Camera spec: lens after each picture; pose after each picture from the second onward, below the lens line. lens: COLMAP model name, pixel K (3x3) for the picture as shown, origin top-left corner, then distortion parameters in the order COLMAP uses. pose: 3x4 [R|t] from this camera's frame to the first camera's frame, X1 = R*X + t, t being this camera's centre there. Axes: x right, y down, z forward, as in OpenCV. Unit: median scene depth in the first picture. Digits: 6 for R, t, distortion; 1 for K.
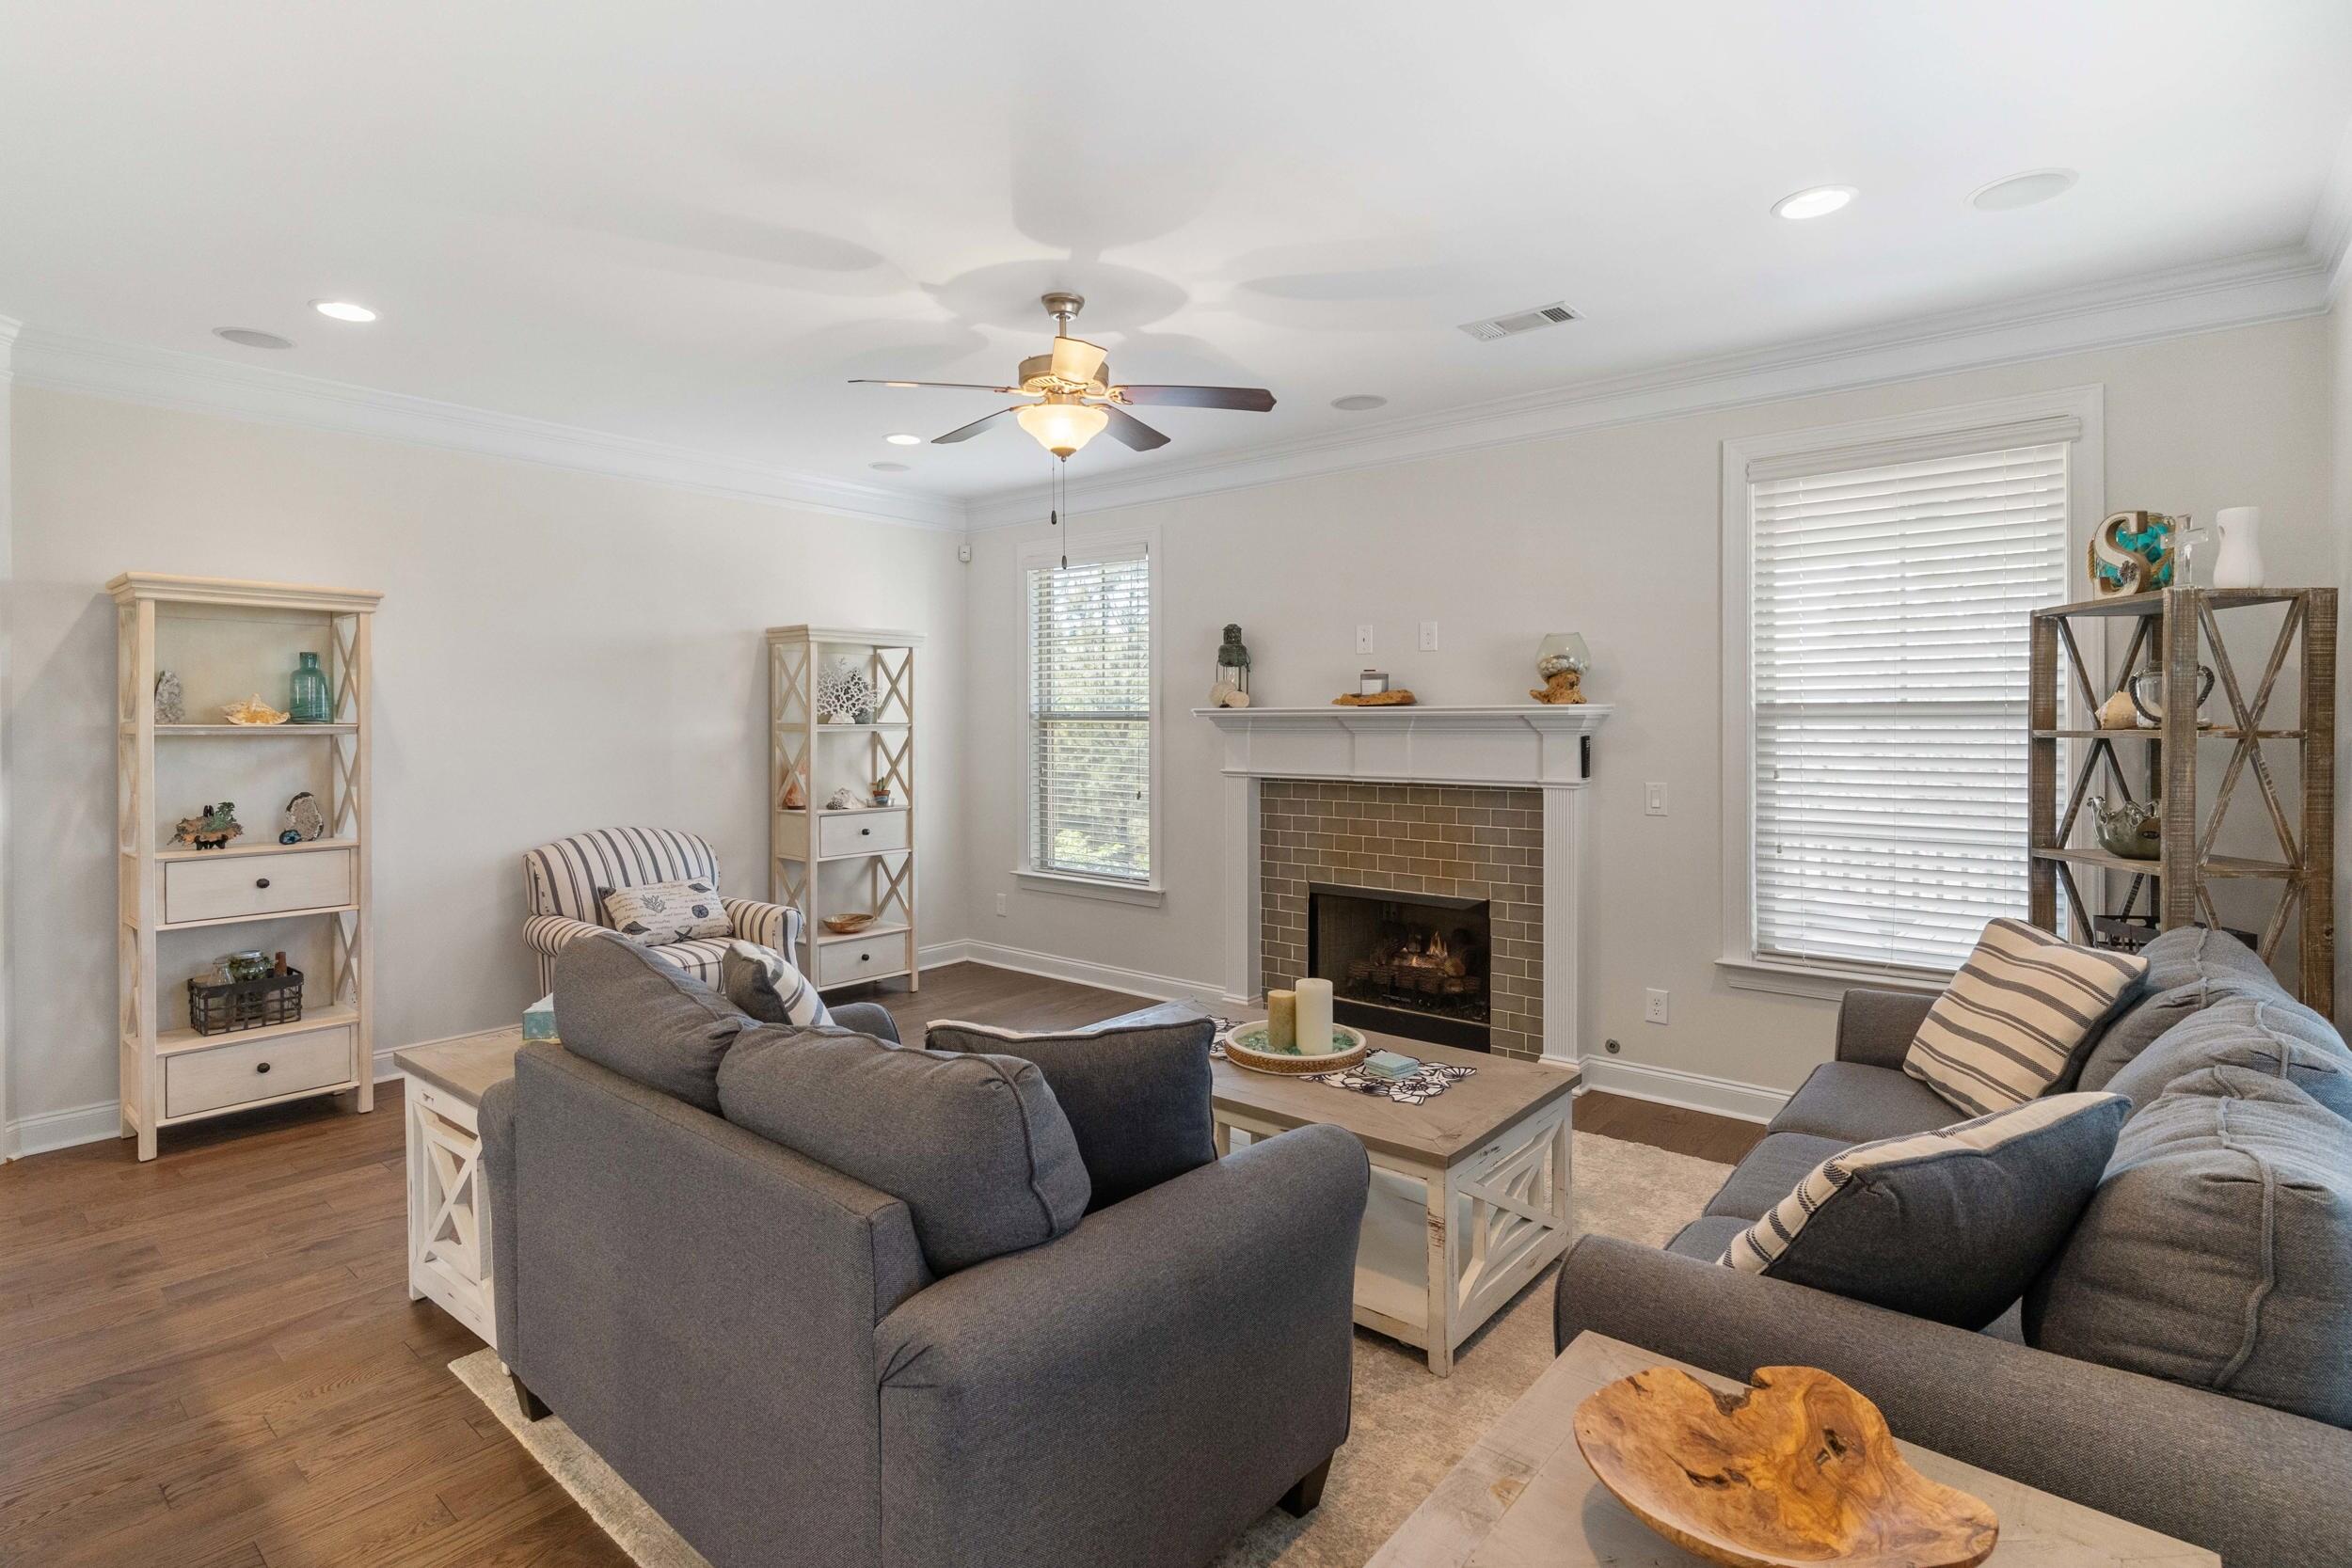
lens RADIAL K [[1136.6, 0, 1083.8], [0, 1136.6, 729.8], [0, 0, 1]] dist [0.001652, 0.000063]
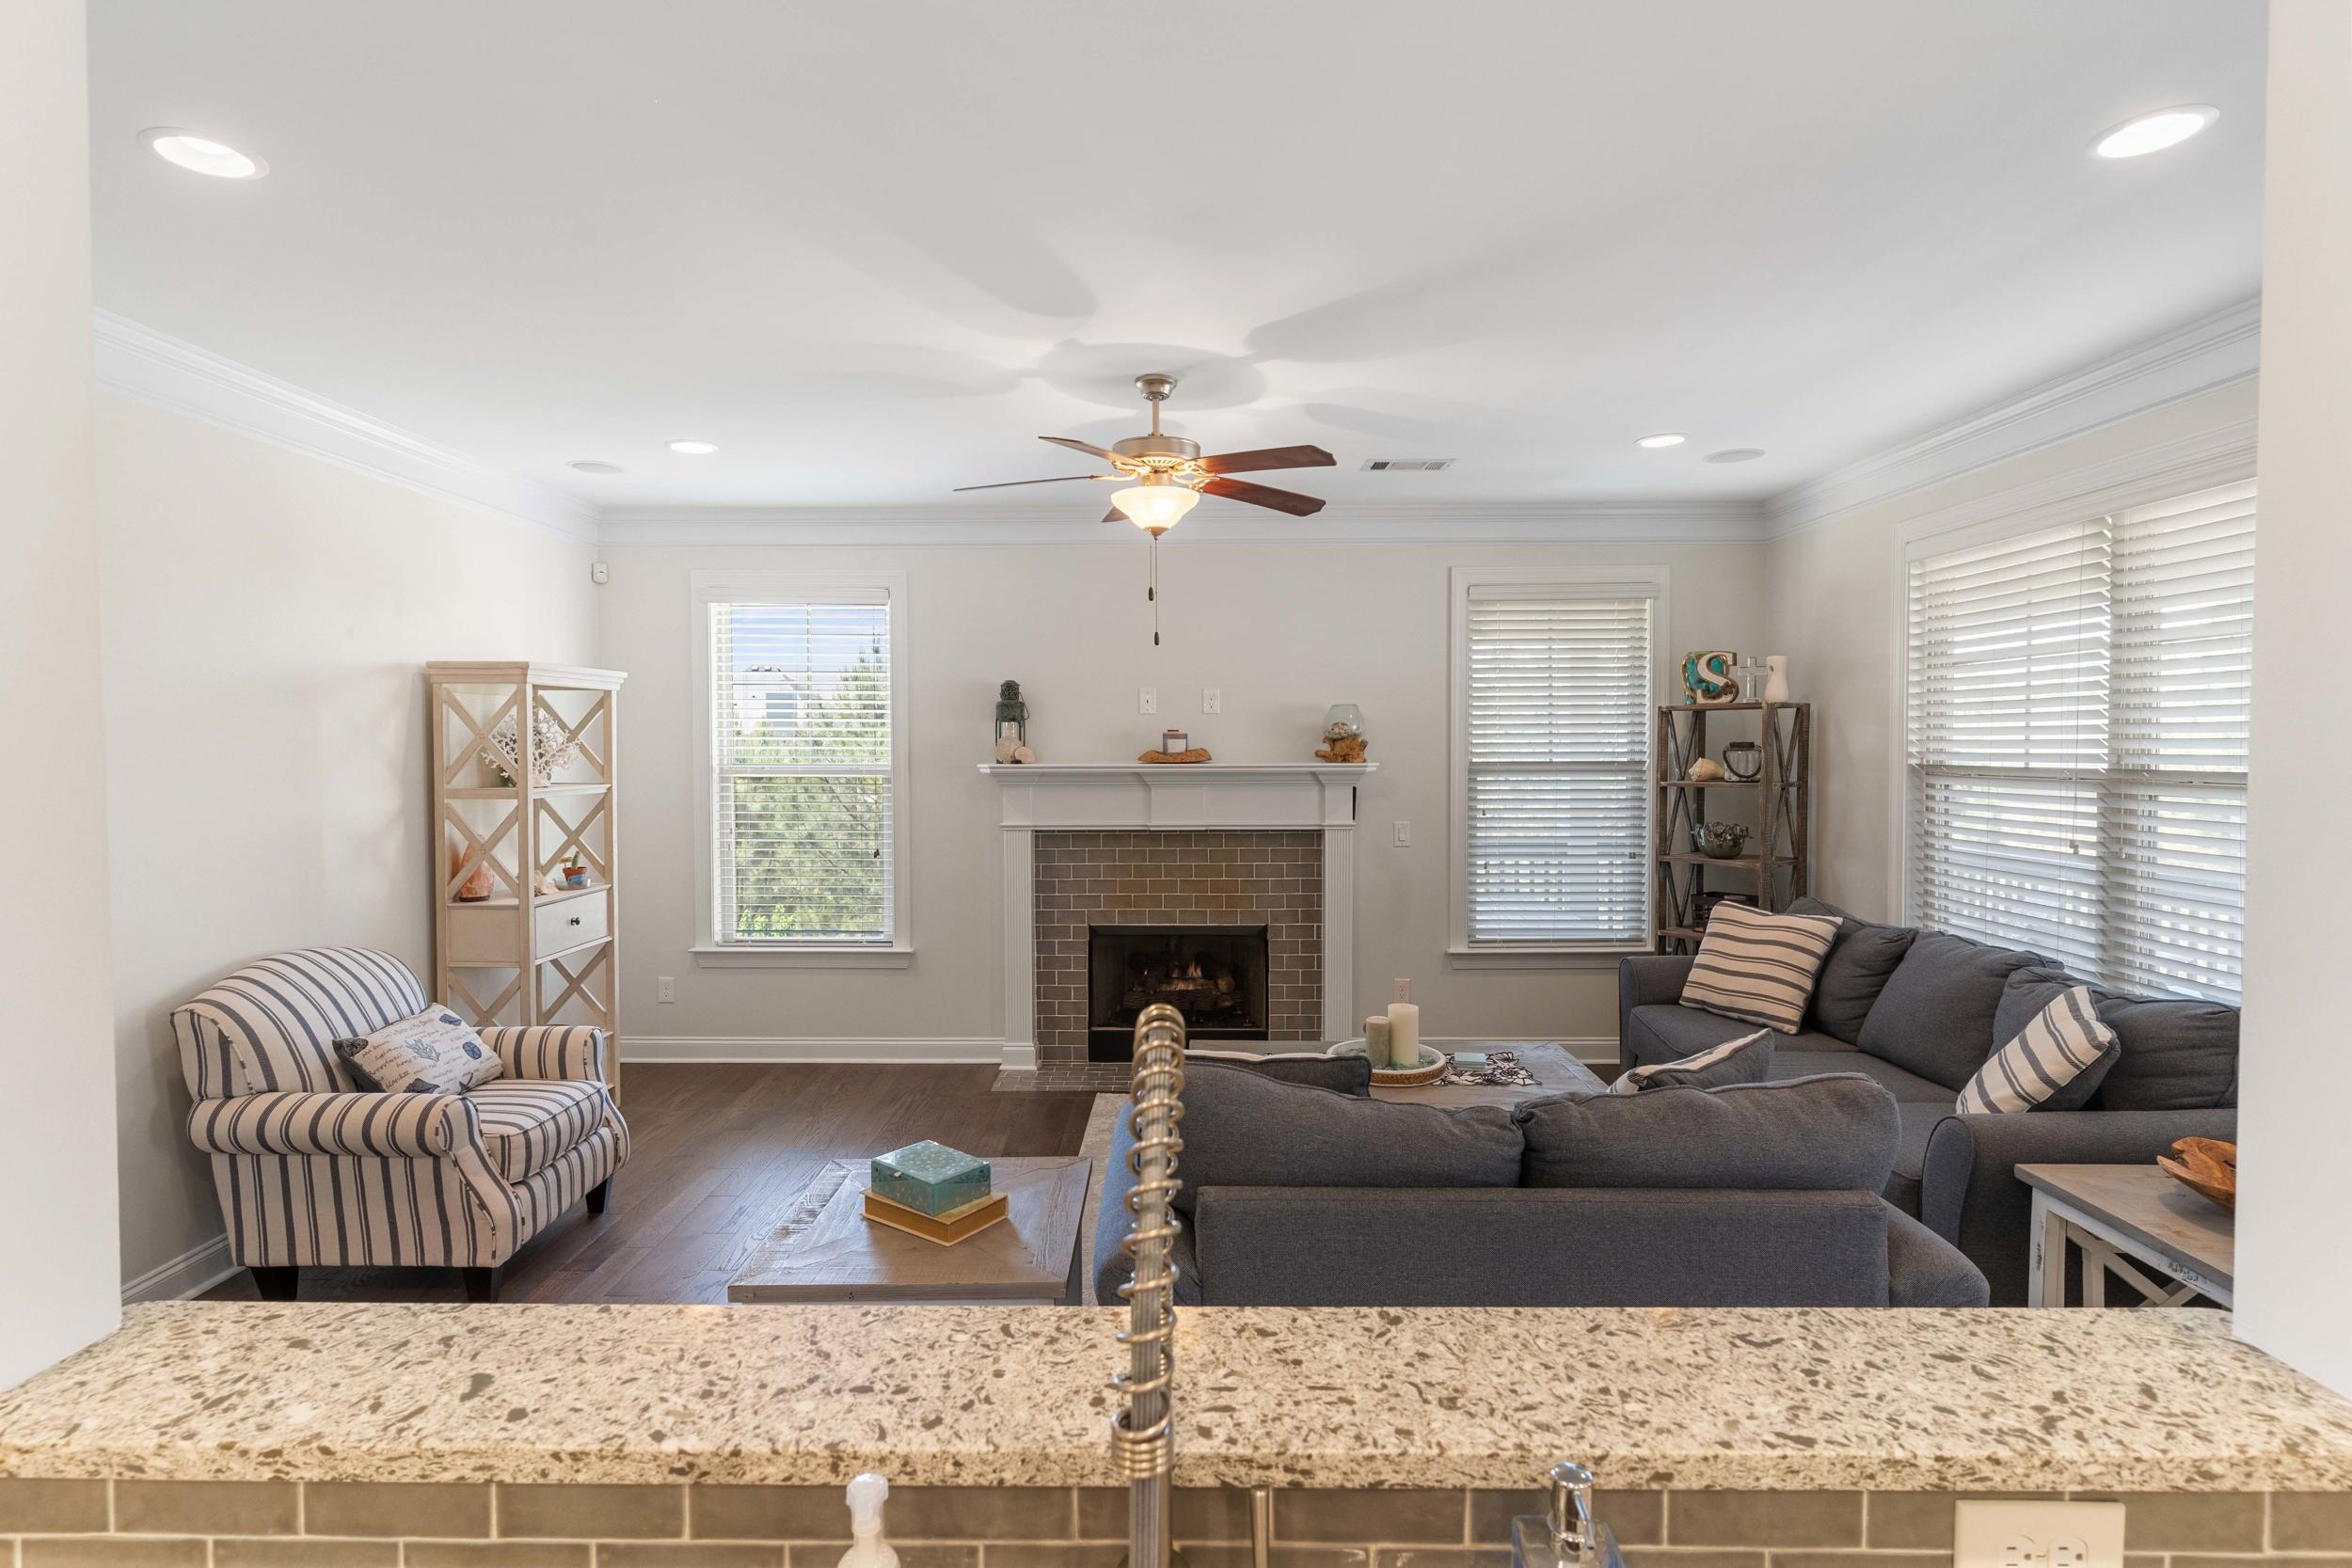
lens RADIAL K [[1136.6, 0, 1158.9], [0, 1136.6, 771.0], [0, 0, 1]] dist [0.001652, 0.000063]
pose [[0.767923, -0.017812, 0.640295, -0.483621], [0.009758, 0.999823, 0.016110, -0.031454], [-0.640468, -0.006123, 0.767960, 0.151455]]
